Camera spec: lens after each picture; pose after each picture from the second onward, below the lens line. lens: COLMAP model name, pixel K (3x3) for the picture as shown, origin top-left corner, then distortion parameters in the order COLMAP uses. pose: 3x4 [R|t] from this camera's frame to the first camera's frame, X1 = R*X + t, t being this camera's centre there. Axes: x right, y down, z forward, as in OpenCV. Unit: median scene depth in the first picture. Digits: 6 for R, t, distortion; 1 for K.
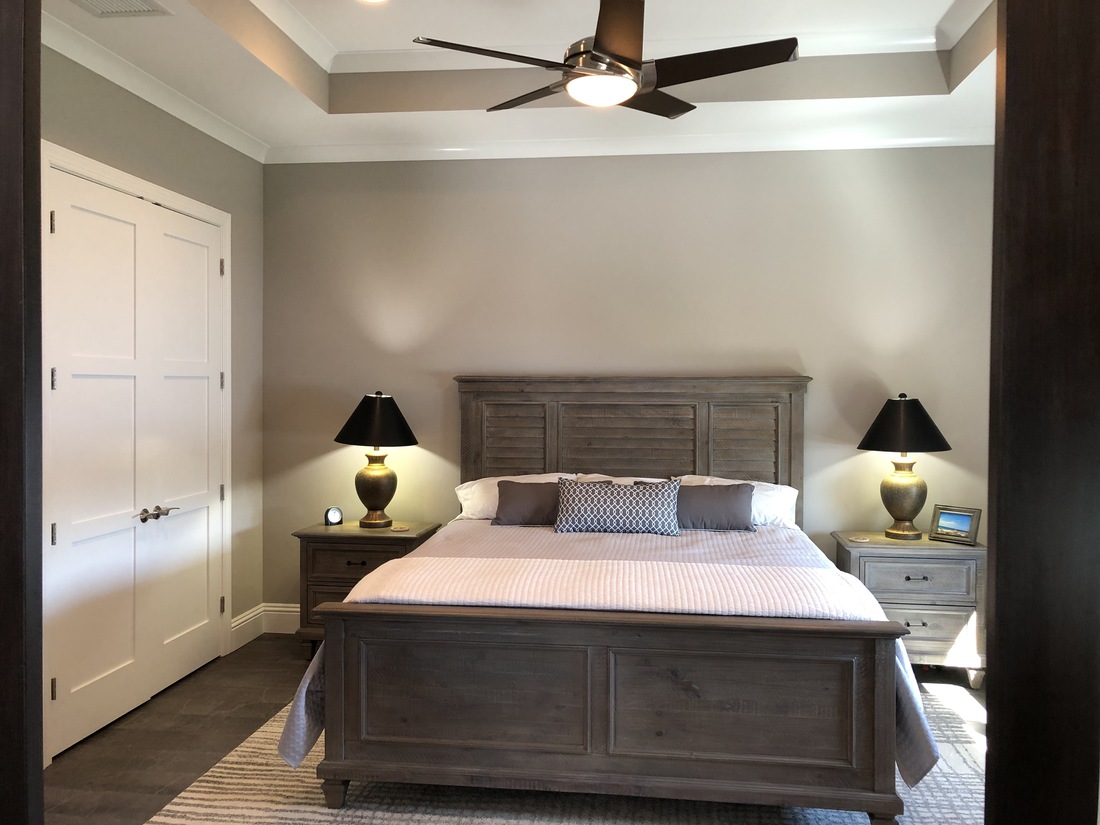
lens RADIAL K [[911.0, 0, 550.5], [0, 911.0, 393.7], [0, 0, 1]] dist [0.055102, -0.002762]
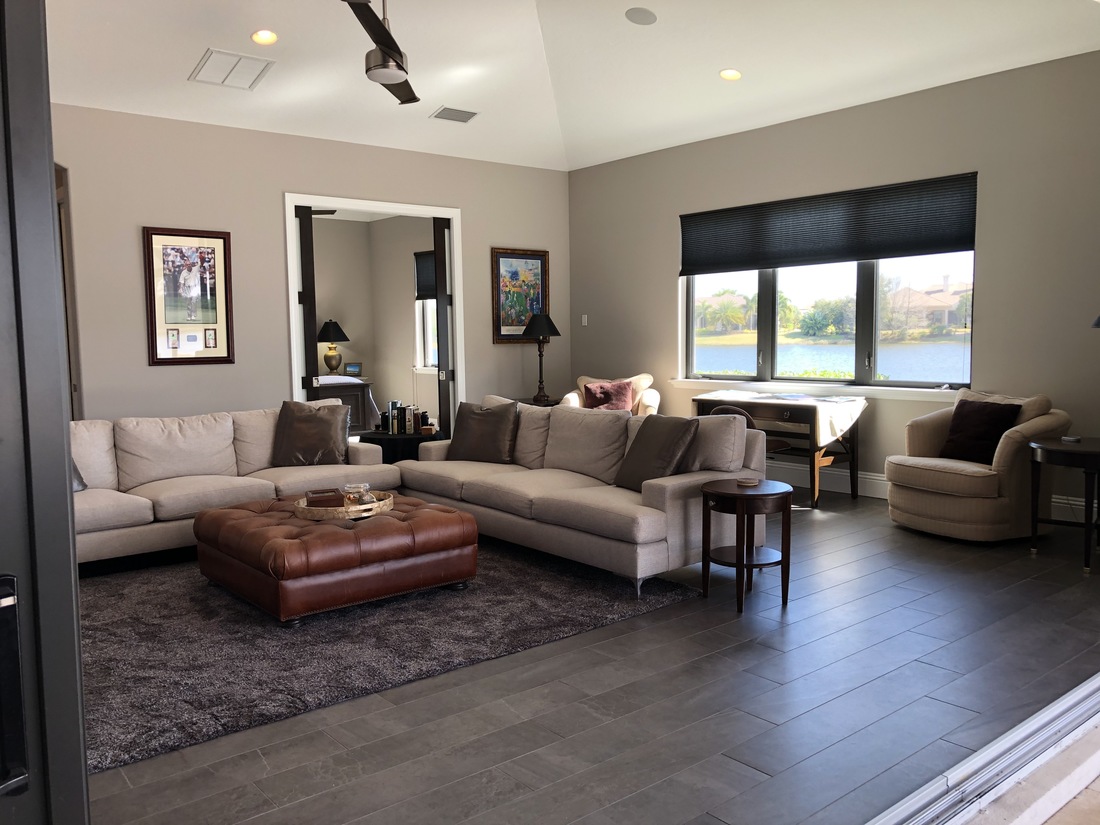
lens RADIAL K [[893.6, 0, 543.4], [0, 893.6, 411.2], [0, 0, 1]] dist [0.024601, -0.001922]
pose [[0.681354, -0.081975, 0.727349, -1.004984], [0.026045, 0.995795, 0.087832, 0.047697], [-0.731490, -0.040900, 0.680624, -1.095587]]
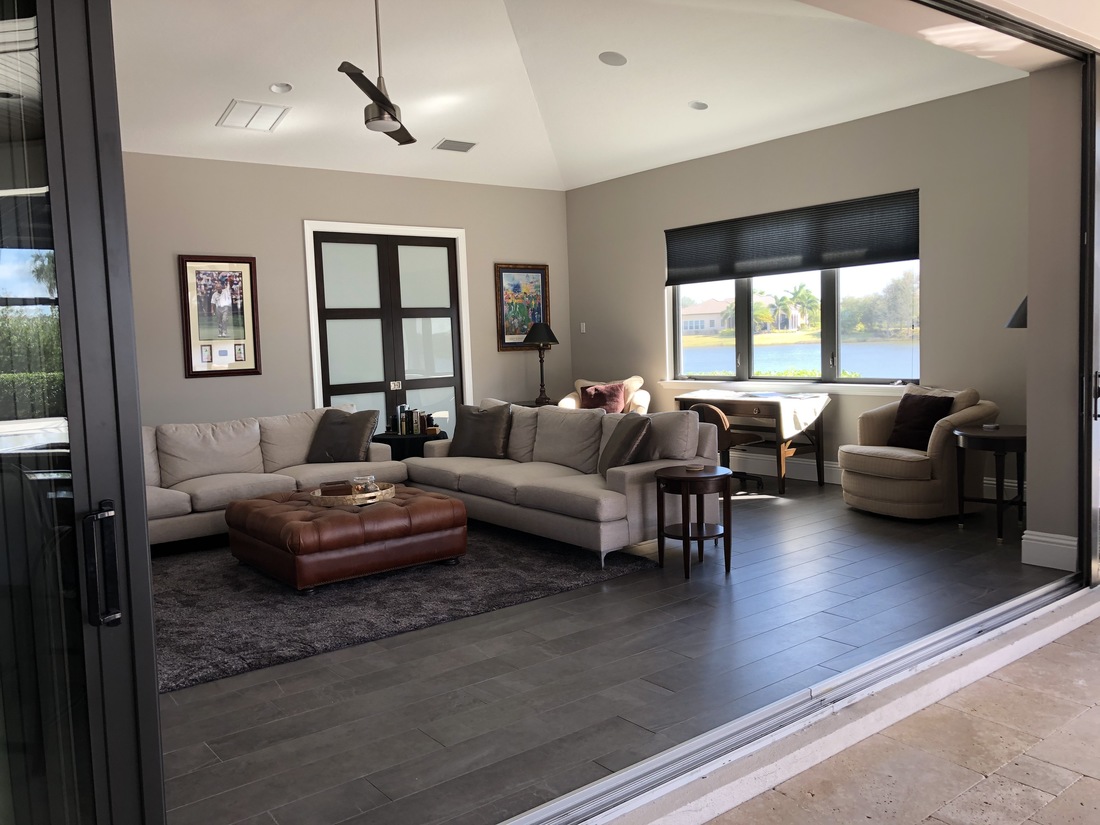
lens RADIAL K [[891.7, 0, 549.5], [0, 891.7, 407.7], [0, 0, 1]] dist [0.060315, -0.099429]
pose [[0.700891, -0.089258, 0.707661, -1.069861], [0.047657, 0.995782, 0.078398, 0.042725], [-0.711674, -0.021223, 0.702189, -1.246802]]
